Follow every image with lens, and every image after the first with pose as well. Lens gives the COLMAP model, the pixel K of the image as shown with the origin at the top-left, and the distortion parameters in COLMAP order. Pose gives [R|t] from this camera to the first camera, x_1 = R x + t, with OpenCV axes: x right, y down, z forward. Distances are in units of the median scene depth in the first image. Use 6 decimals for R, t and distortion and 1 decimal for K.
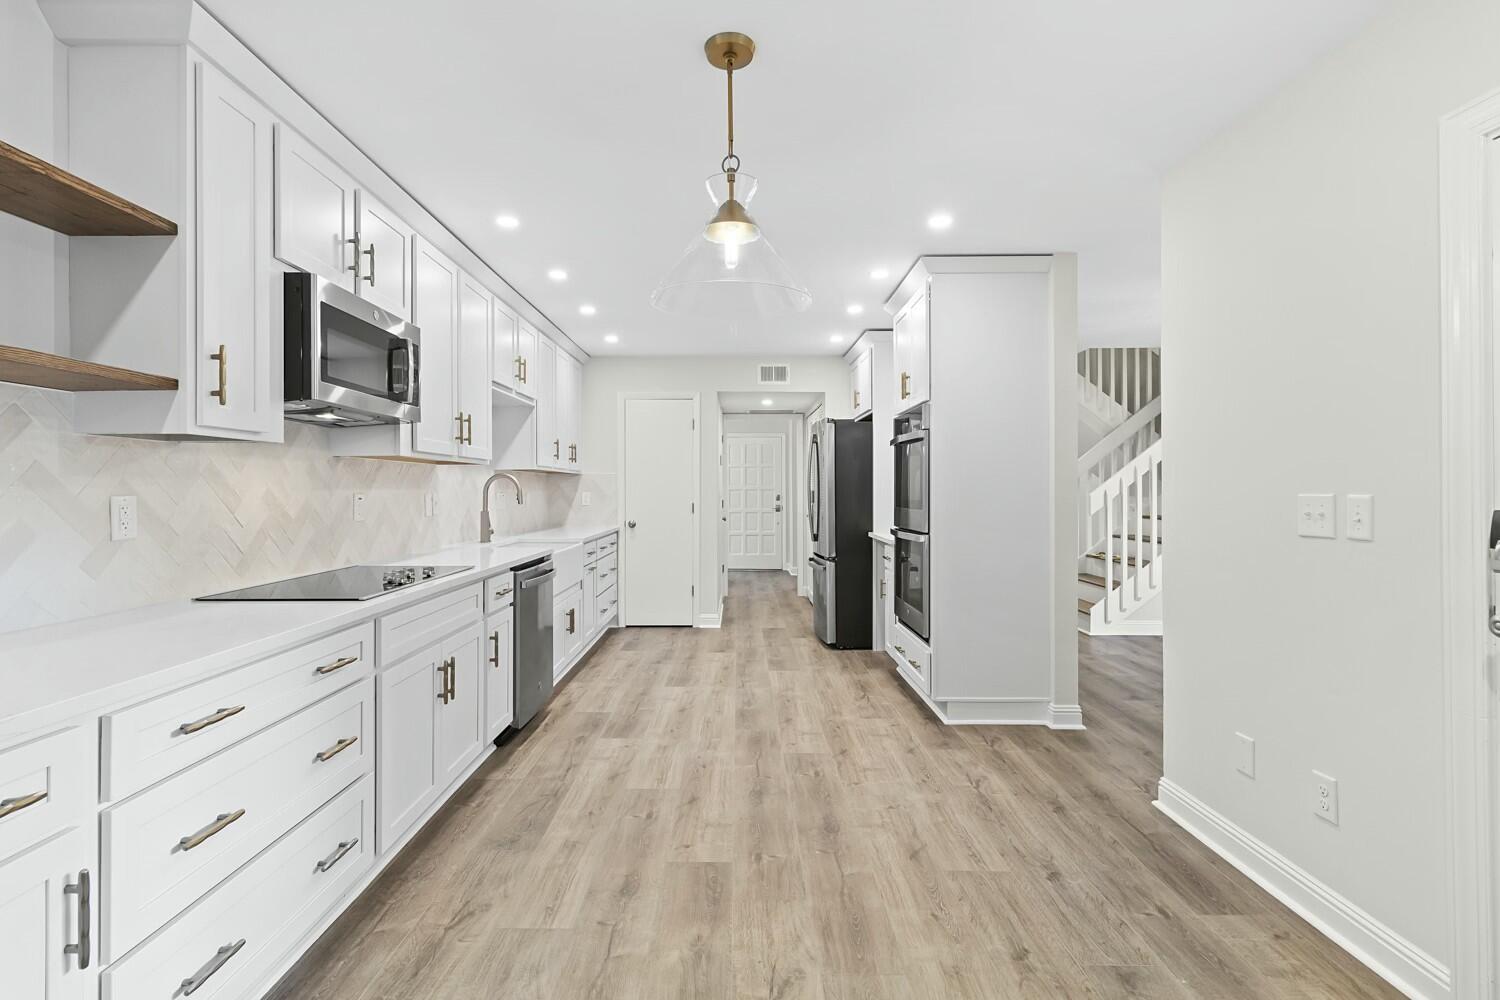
lens RADIAL K [[707.5, 0, 731.8], [0, 707.5, 491.9], [0, 0, 1]] dist [0.001314, 0.000140]
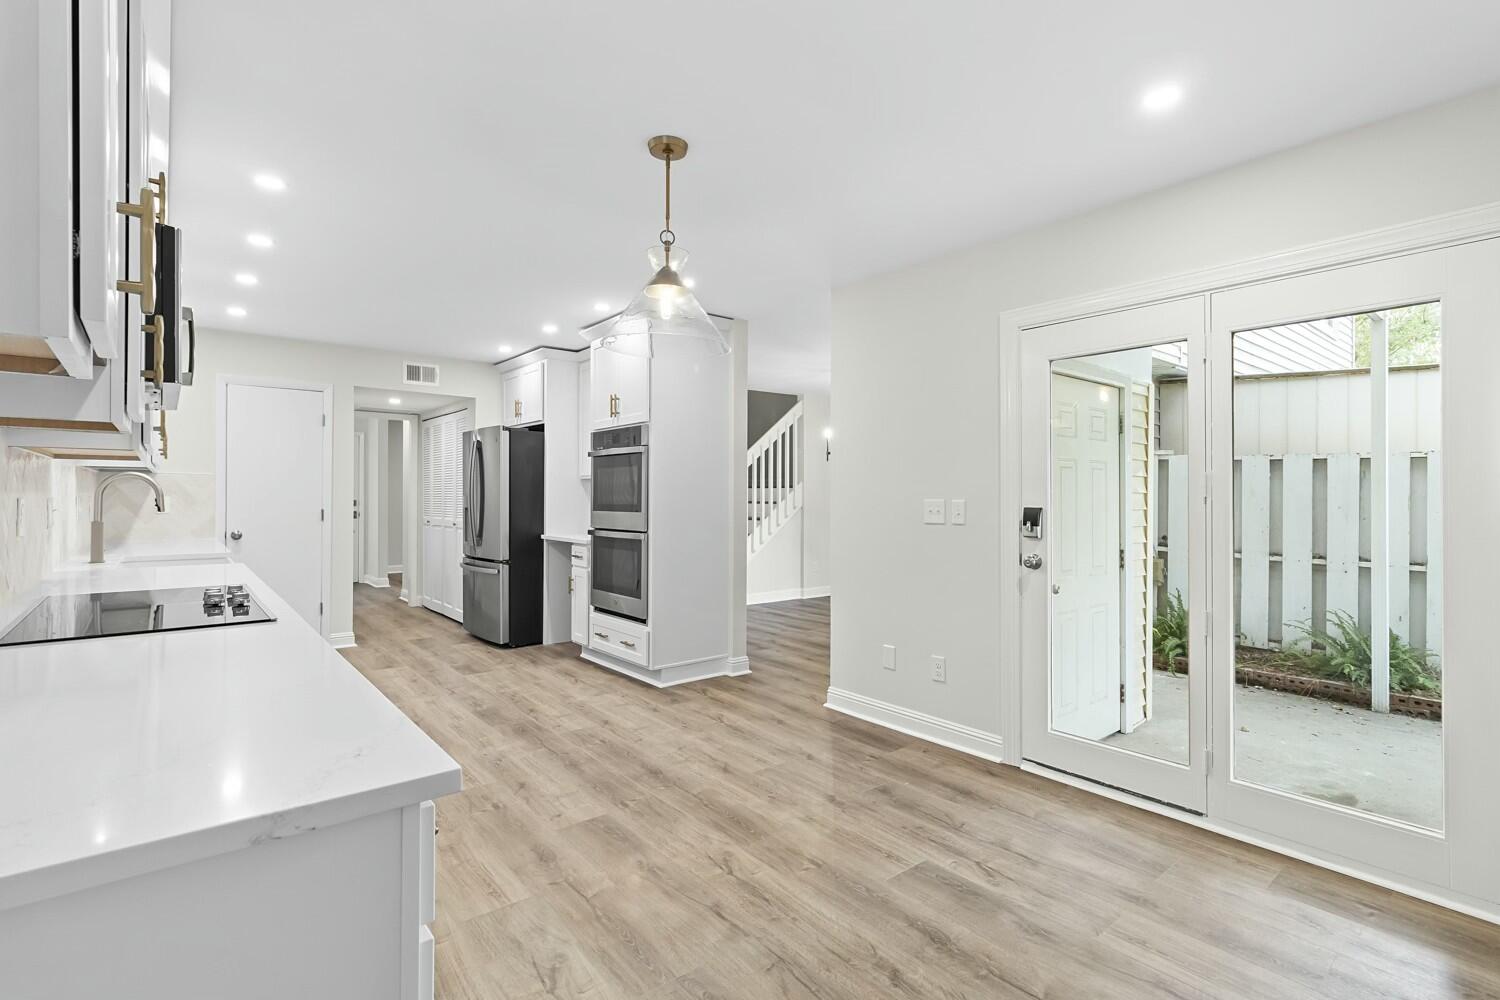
lens RADIAL K [[700.0, 0, 753.8], [0, 700.0, 494.2], [0, 0, 1]] dist [0.002006, 0.000409]
pose [[0.761867, 0.006177, 0.647704, -0.456149], [-0.003551, 0.999979, -0.005360, 0.000165], [-0.647724, 0.001783, 0.761873, -0.032875]]
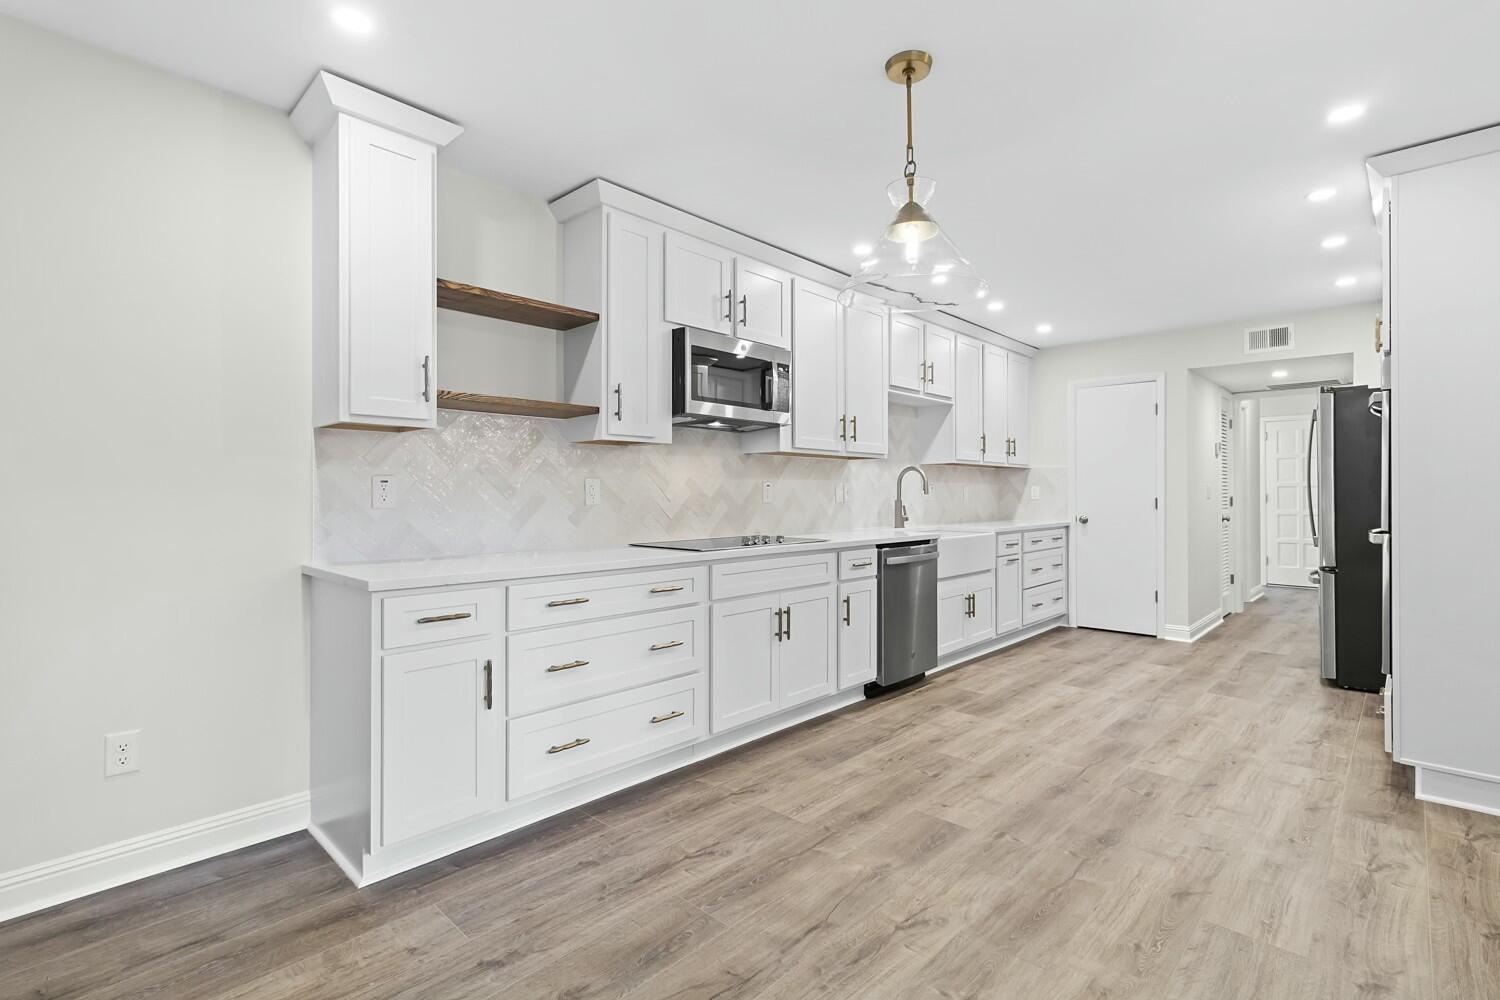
lens RADIAL K [[700.0, 0, 753.8], [0, 700.0, 494.2], [0, 0, 1]] dist [0.002006, 0.000409]
pose [[0.734334, 0.002261, -0.678785, 0.368110], [-0.002648, 0.999996, 0.000465, 0.026749], [0.678783, 0.001456, 0.734337, 0.025375]]
